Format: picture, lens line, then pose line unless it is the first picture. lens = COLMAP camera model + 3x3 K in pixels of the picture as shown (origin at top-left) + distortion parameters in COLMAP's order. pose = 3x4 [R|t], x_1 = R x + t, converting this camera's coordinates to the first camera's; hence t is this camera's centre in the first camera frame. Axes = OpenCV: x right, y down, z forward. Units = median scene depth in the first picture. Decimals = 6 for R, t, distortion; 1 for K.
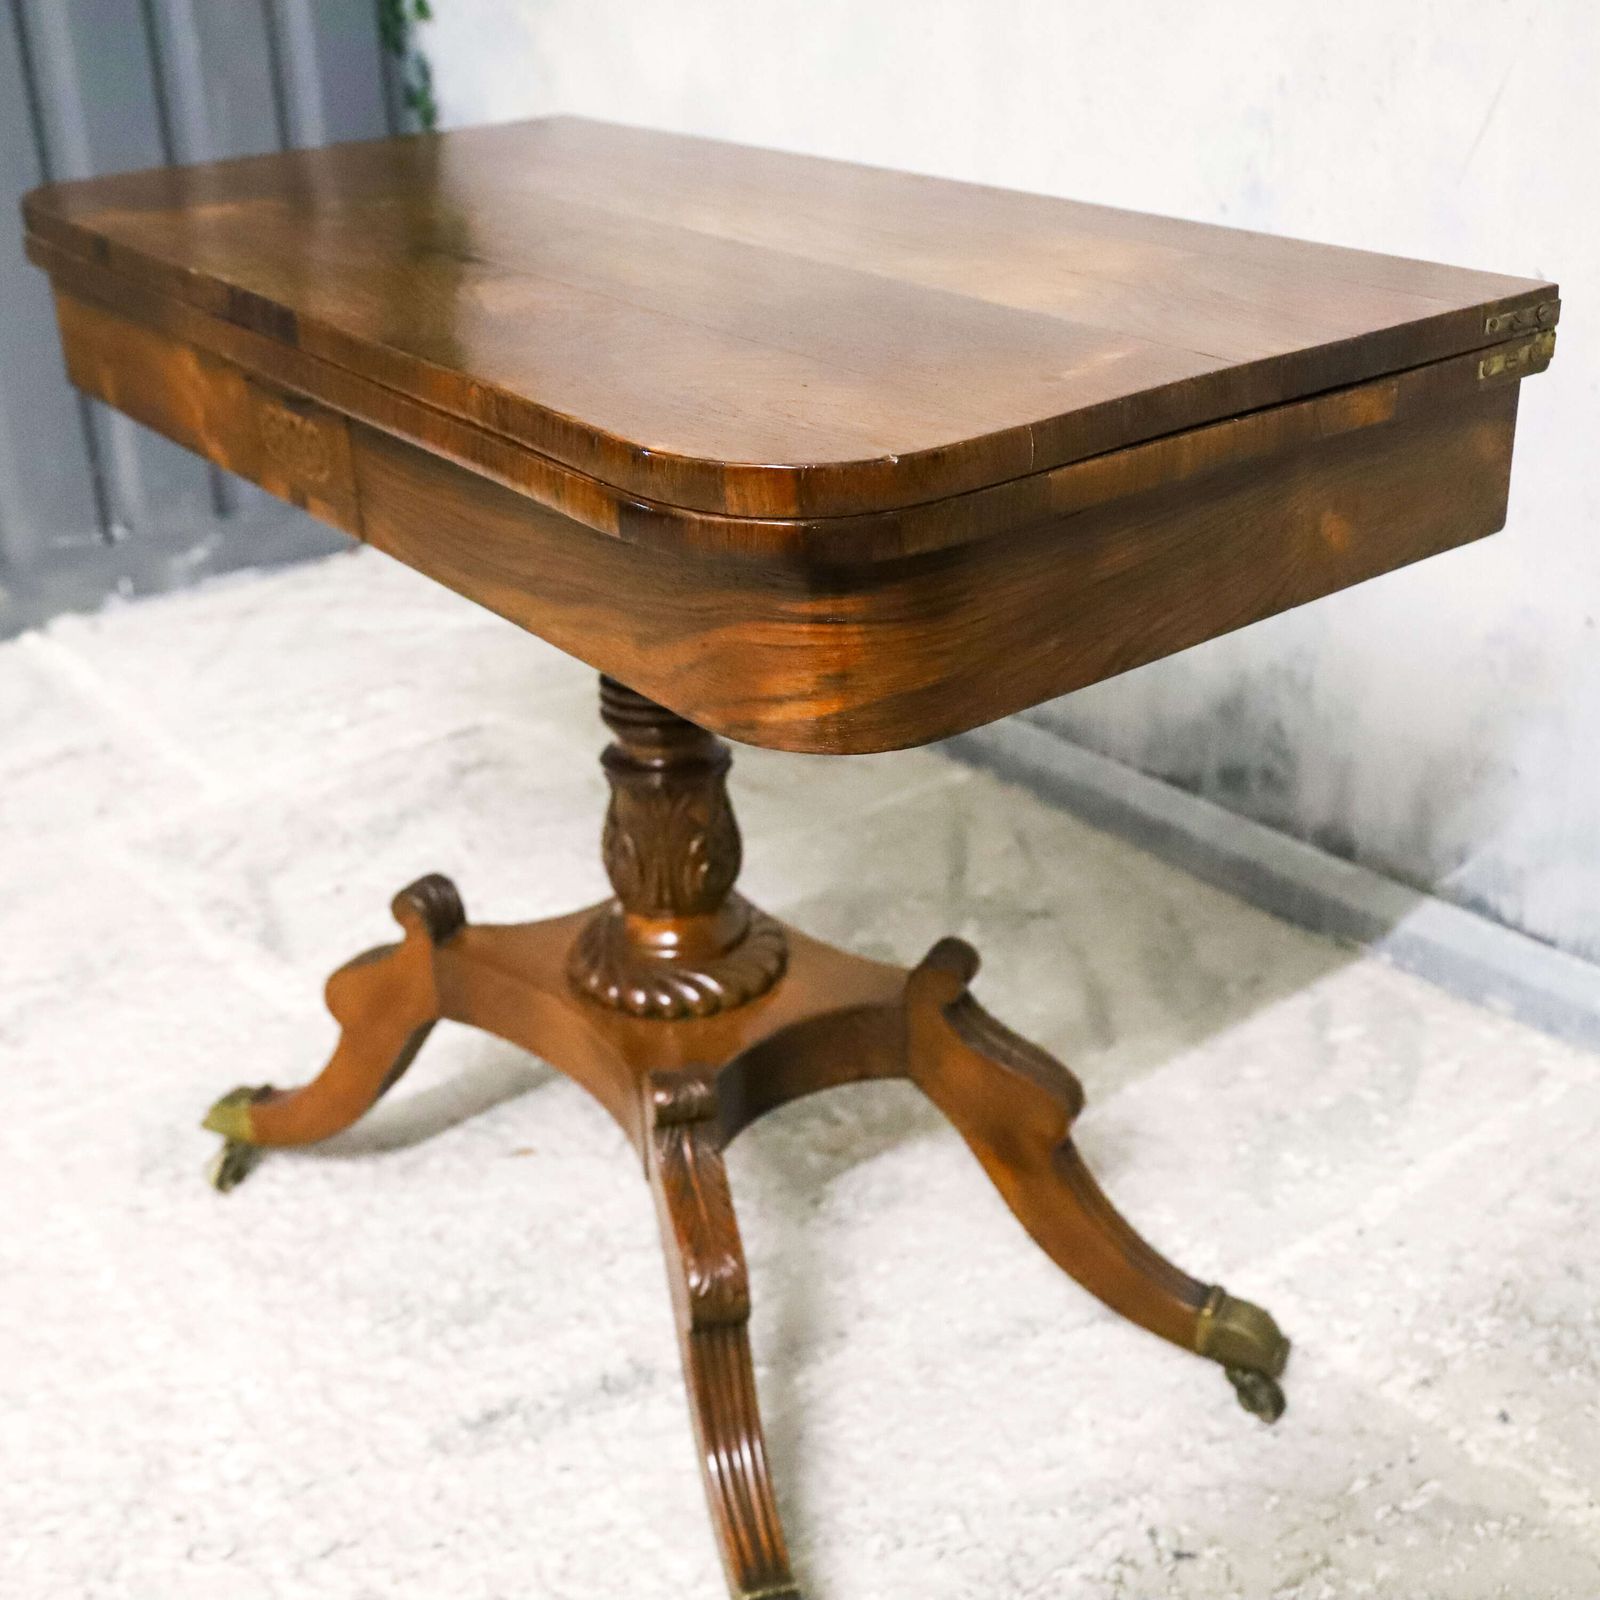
lens RADIAL K [[2017.6, 0, 800.6], [0, 2017.6, 773.8], [0, 0, 1]] dist [-0.068088, 0.030323]
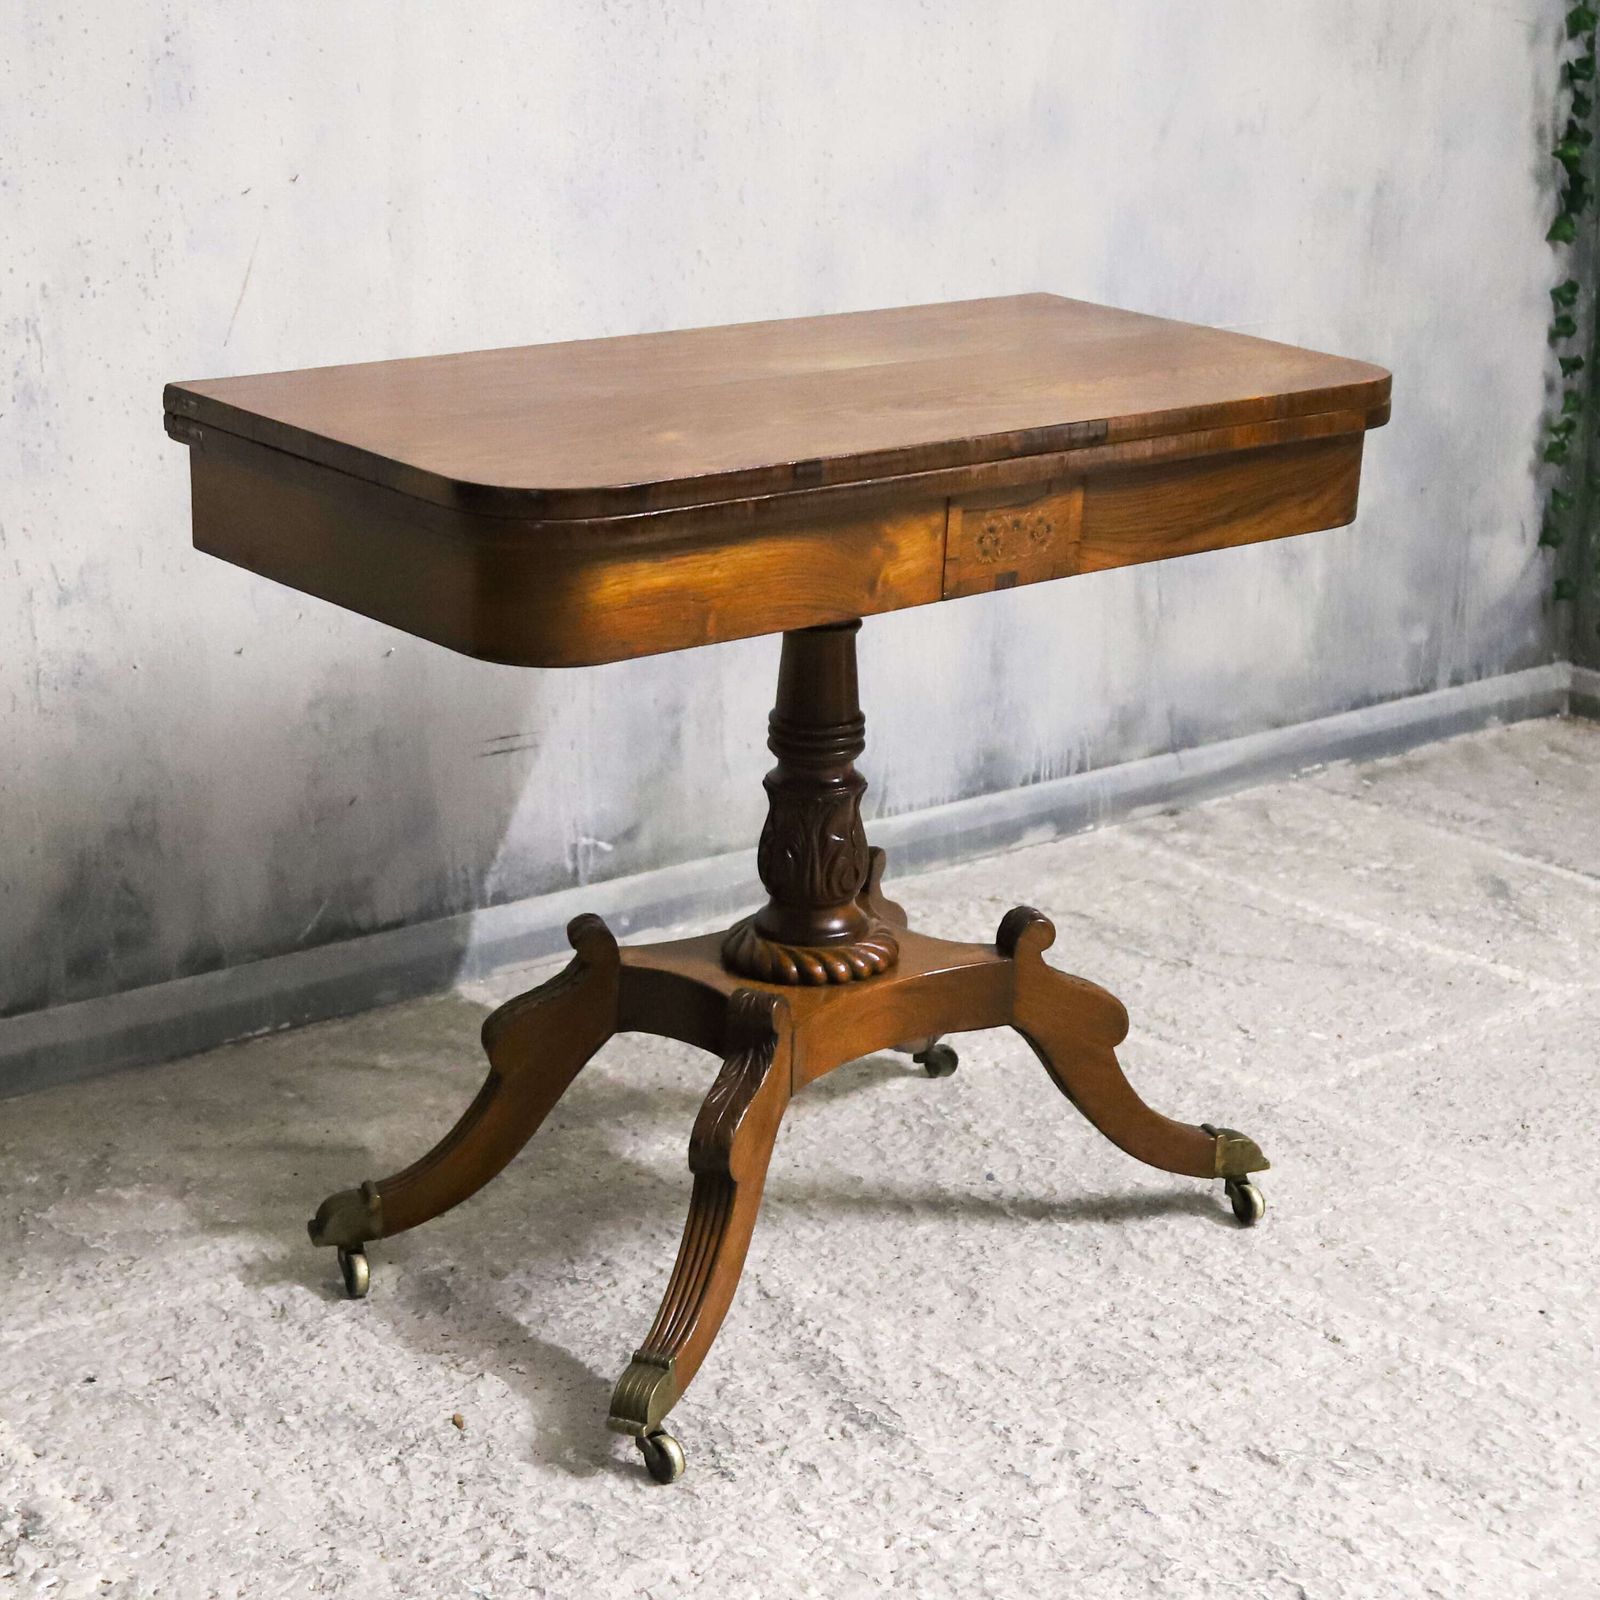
lens RADIAL K [[2927.4, 0, 800.0], [0, 2927.4, 801.1], [0, 0, 1]] dist [-0.059884, 0.005819]
pose [[-0.009008, -0.277095, 0.960800, -1.305539], [0.400965, 0.879211, 0.257324, -0.338782], [-0.916049, 0.387566, 0.103186, 0.566726]]
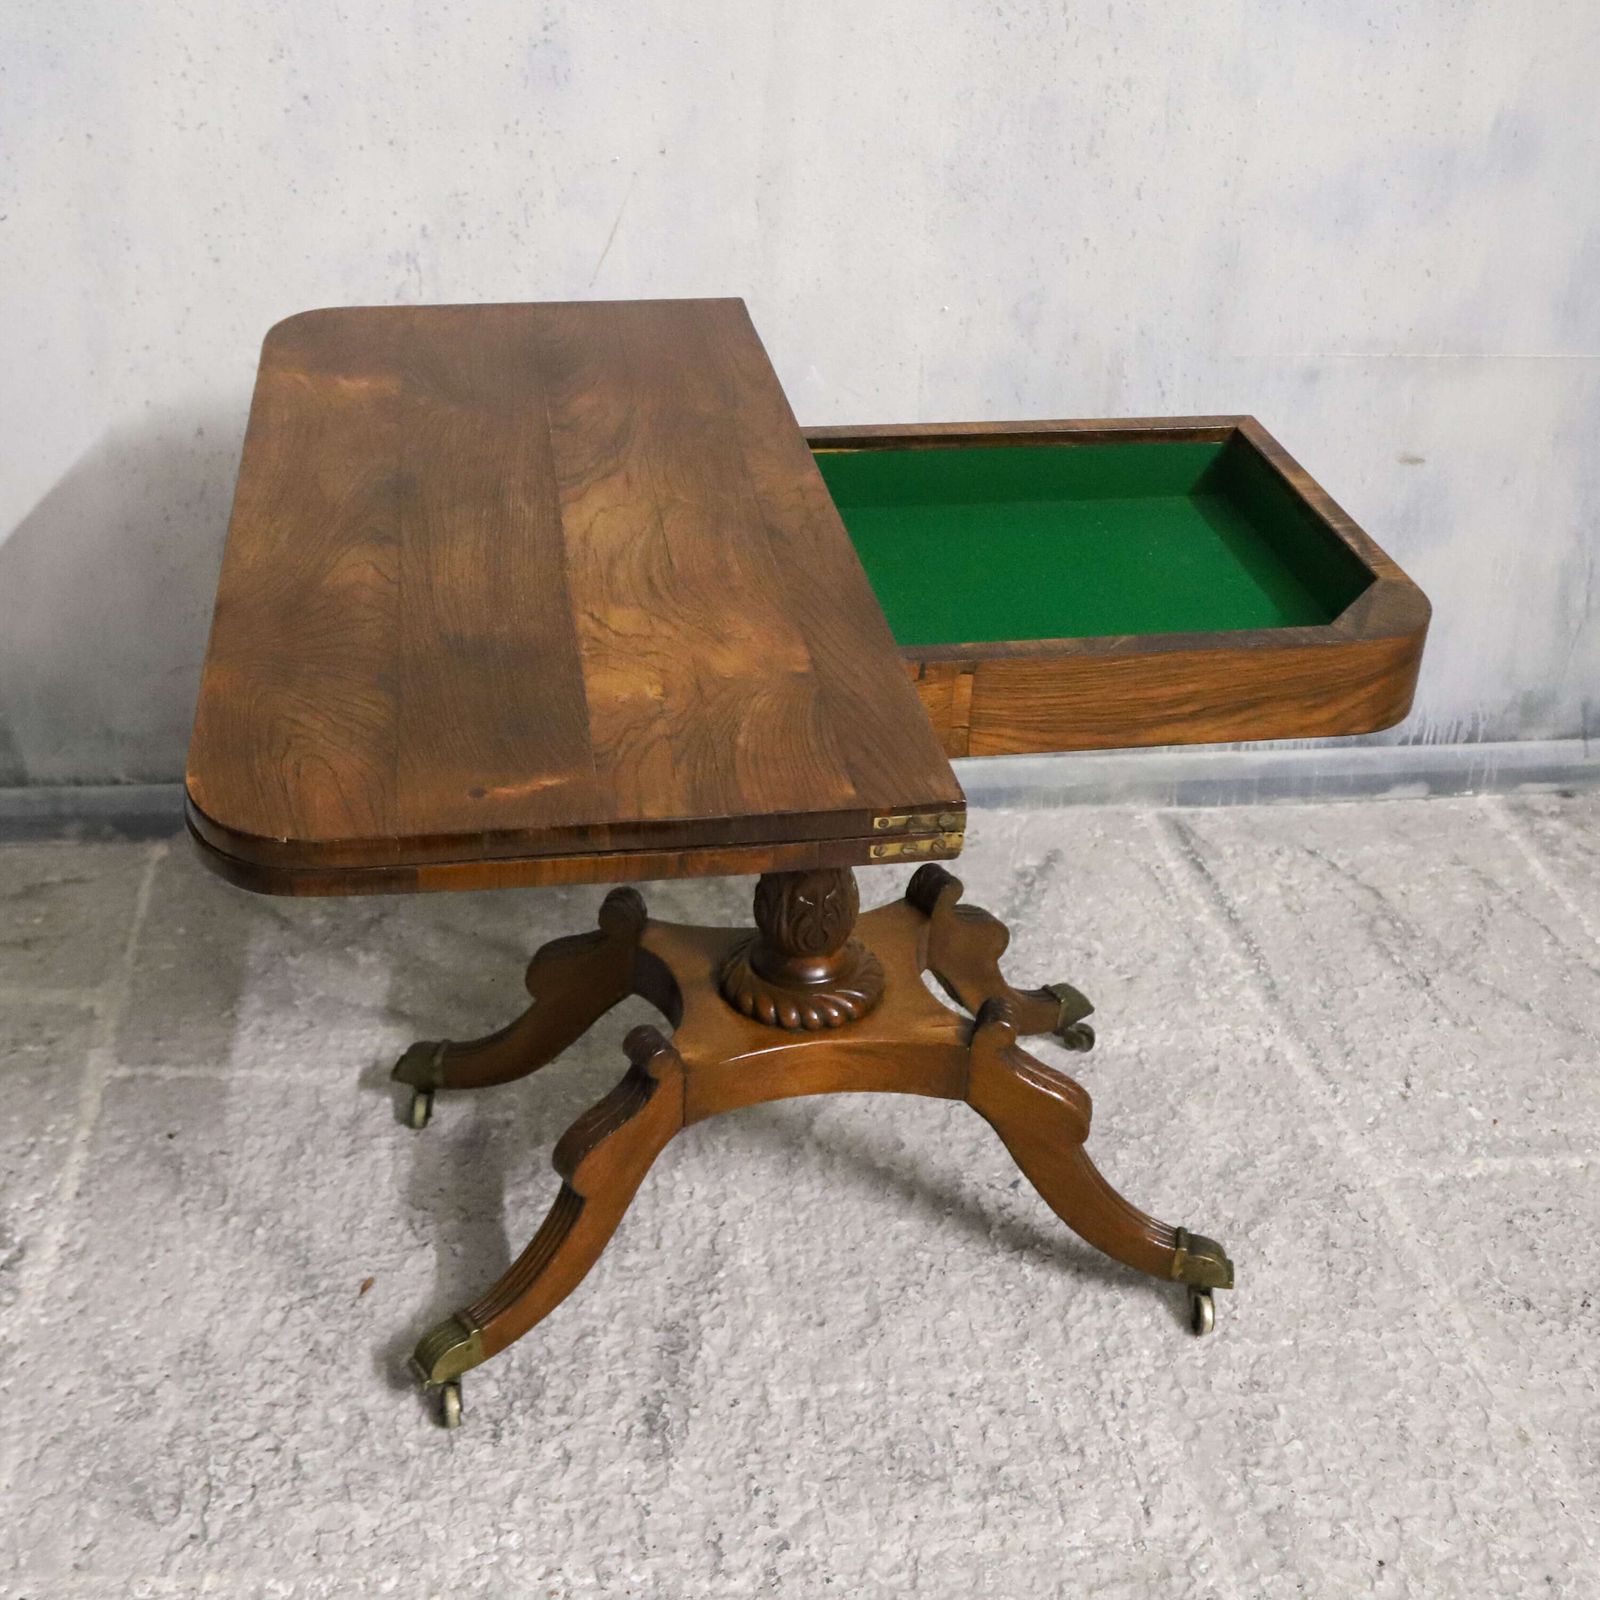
lens RADIAL K [[2039.4, 0, 745.9], [0, 2039.4, 634.3], [0, 0, 1]] dist [-0.129468, 0.074018]
pose [[0.522070, -0.345126, 0.779956, -0.740198], [0.316628, 0.927548, 0.198496, -0.293447], [-0.791953, 0.143327, 0.593521, 0.101119]]
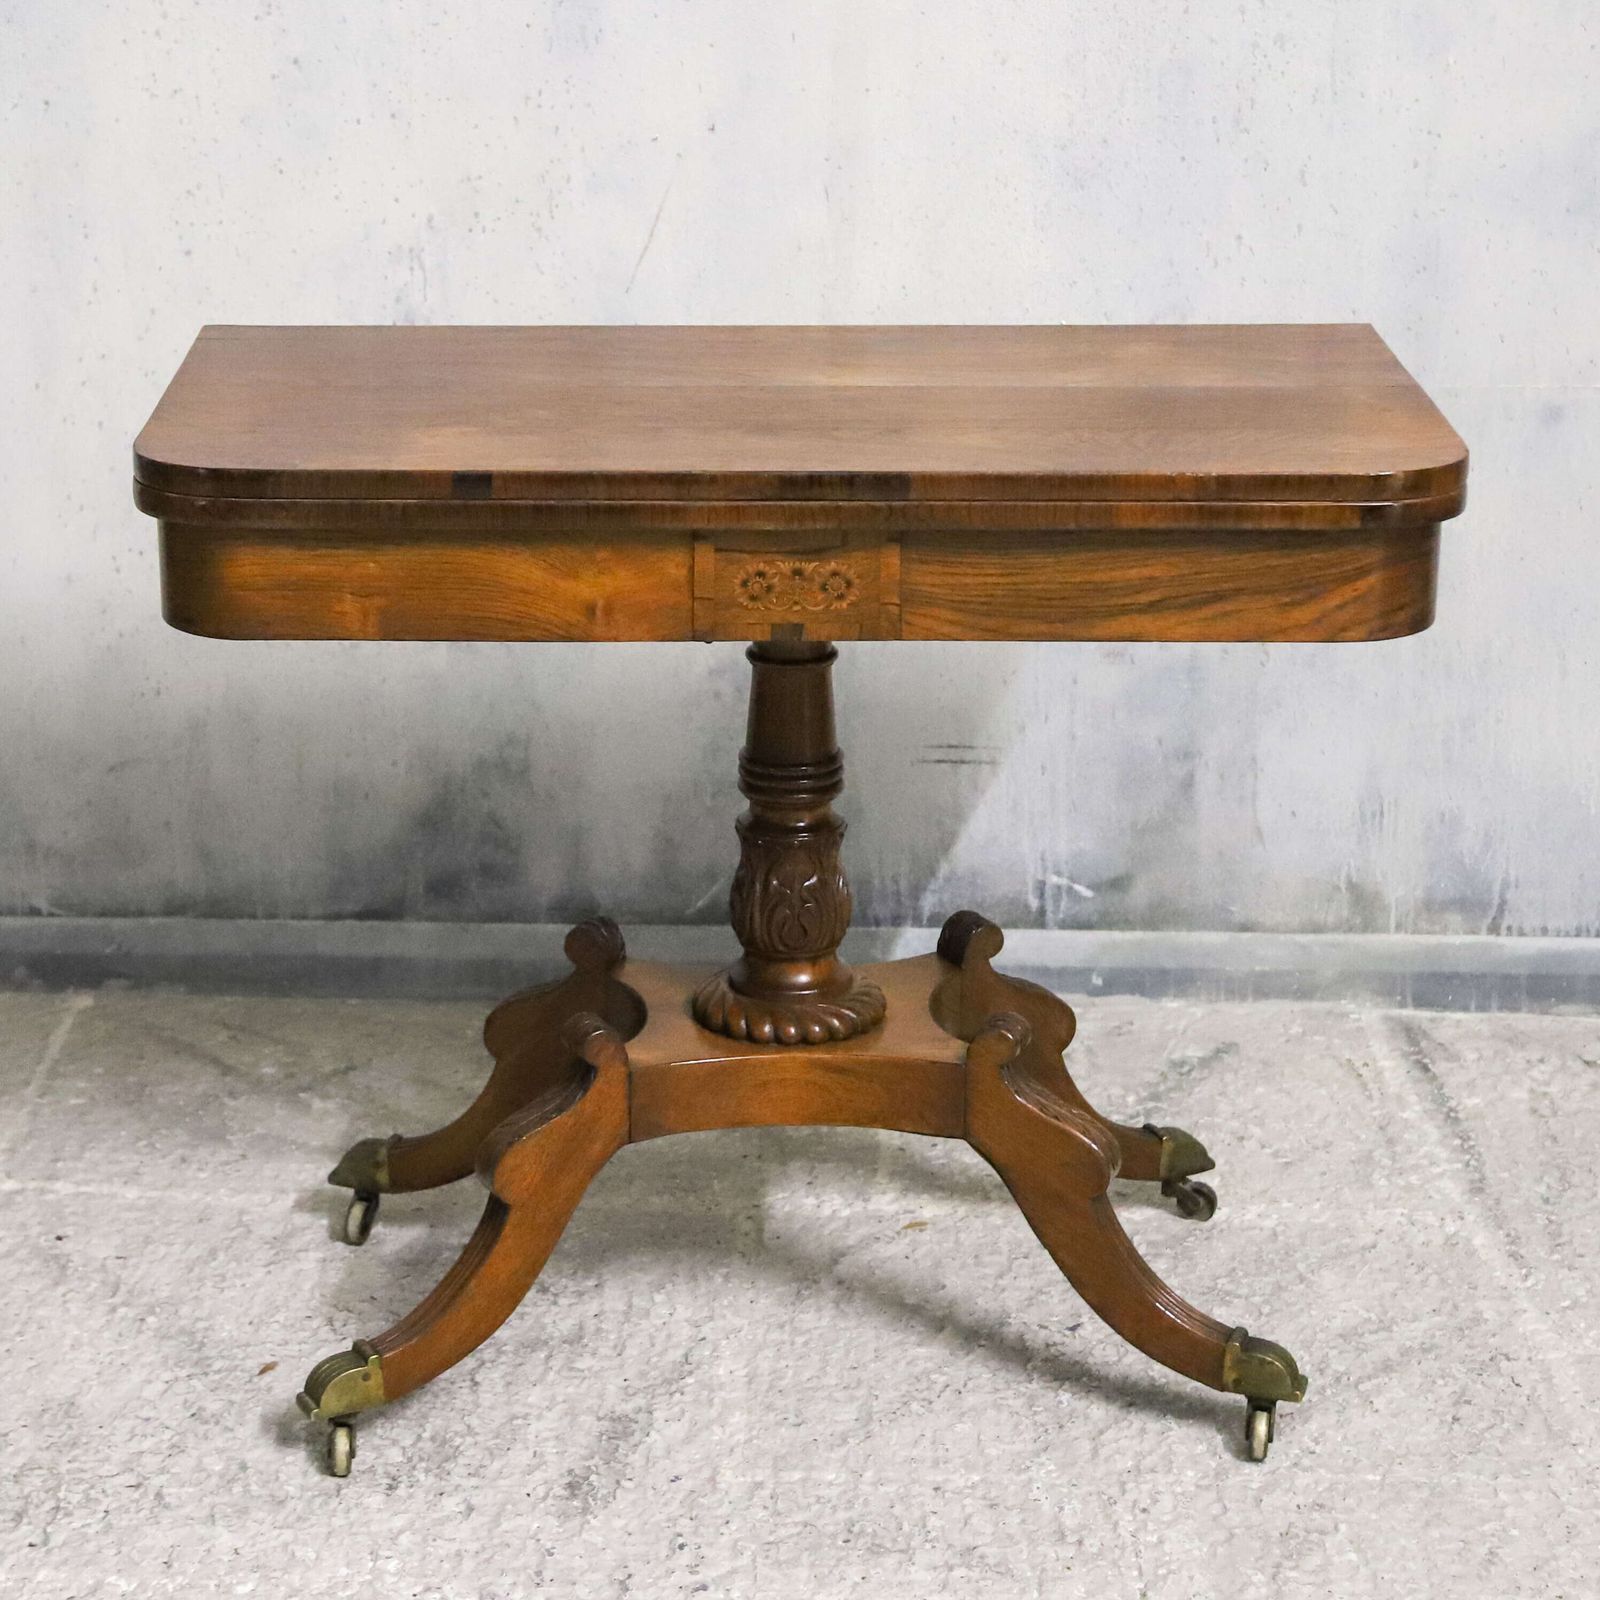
lens RADIAL K [[3652.1, 0, 683.7], [0, 3652.1, 685.6], [0, 0, 1]] dist [0.036731, 0.017424]
pose [[0.642588, -0.193017, 0.741502, -1.173672], [0.307228, 0.951455, -0.018575, -0.026286], [-0.701920, 0.239746, 0.670693, -0.364186]]
